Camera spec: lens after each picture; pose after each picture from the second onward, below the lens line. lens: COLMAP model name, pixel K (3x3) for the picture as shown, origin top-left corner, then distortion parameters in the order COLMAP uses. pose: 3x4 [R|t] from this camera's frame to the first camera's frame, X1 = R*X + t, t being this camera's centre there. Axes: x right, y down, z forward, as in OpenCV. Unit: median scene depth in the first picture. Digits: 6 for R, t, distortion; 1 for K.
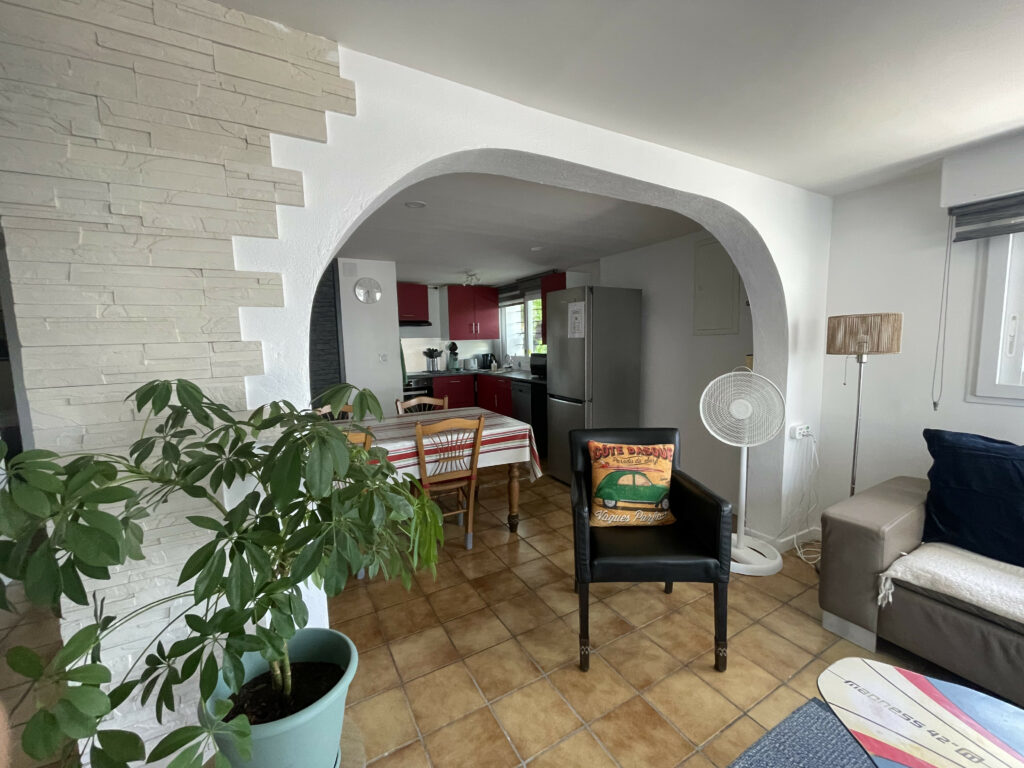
lens RADIAL K [[413.1, 0, 511.1], [0, 413.1, 381.7], [0, 0, 1]] dist [-0.000971, -0.000811]
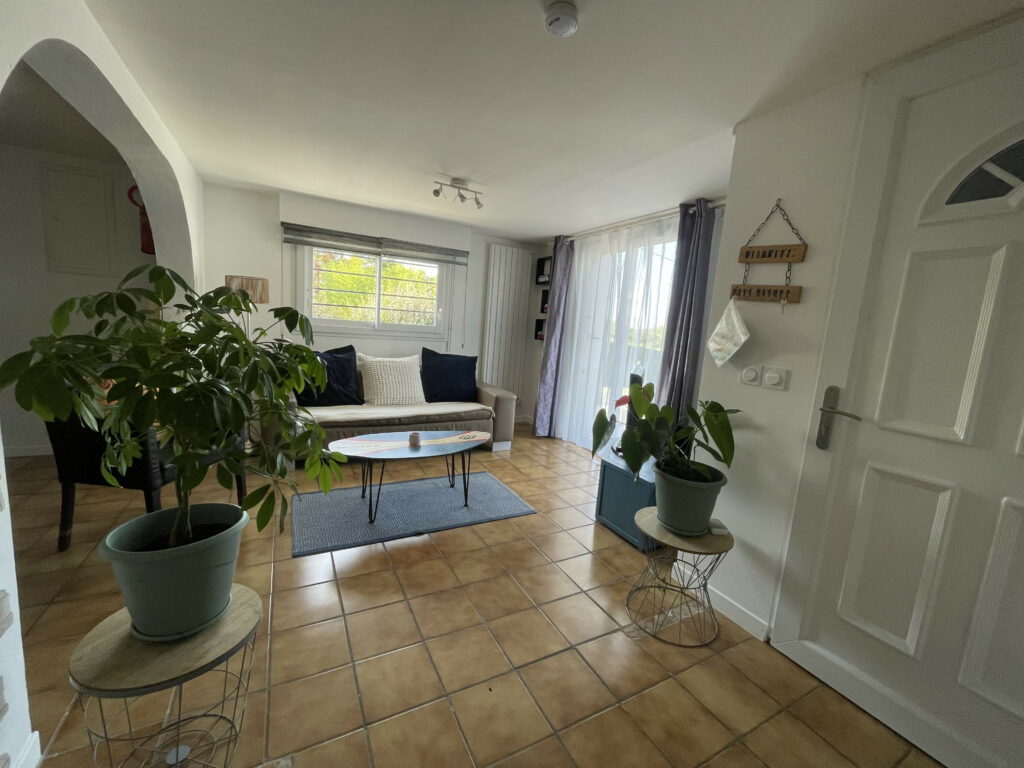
lens RADIAL K [[413.1, 0, 510.4], [0, 413.1, 381.1], [0, 0, 1]] dist [-0.000971, -0.000811]
pose [[0.022864, -0.114481, 0.993162, -0.425035], [0.026975, 0.993131, 0.113856, 0.044065], [-0.999375, 0.024187, 0.025795, -0.000924]]
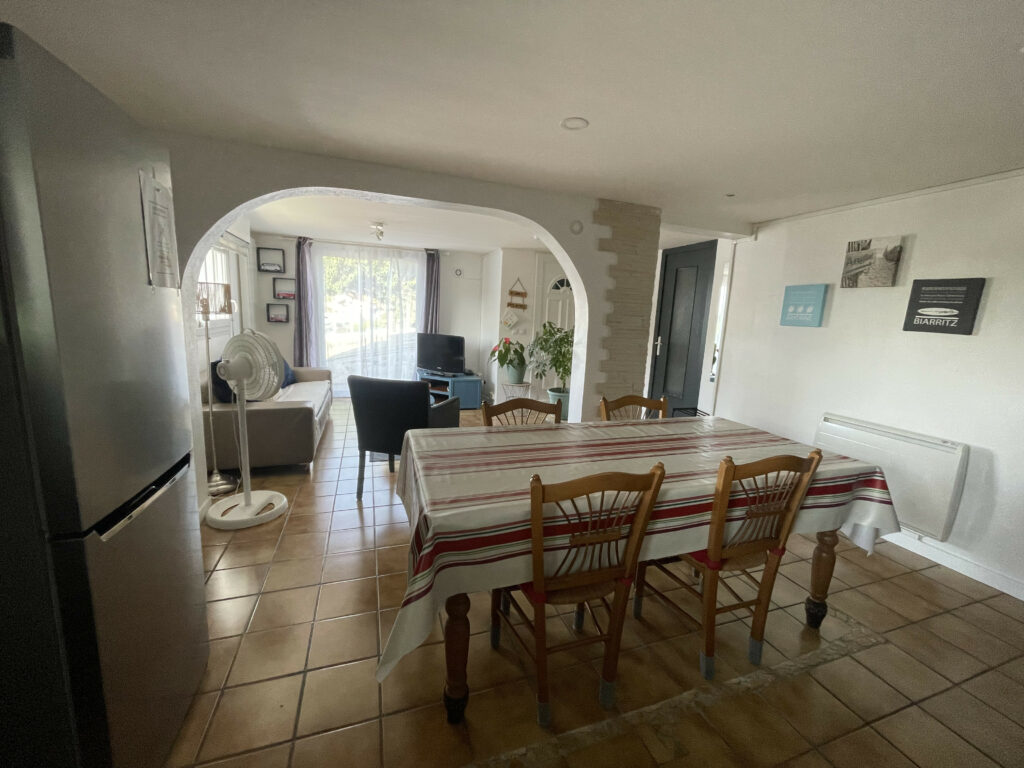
lens RADIAL K [[413.1, 0, 512.6], [0, 413.1, 382.8], [0, 0, 1]] dist [-0.000971, -0.000811]
pose [[-0.983298, -0.053513, 0.173960, -0.196506], [-0.006785, 0.965913, 0.258778, -0.121180], [-0.181879, 0.253275, -0.950143, 1.306808]]
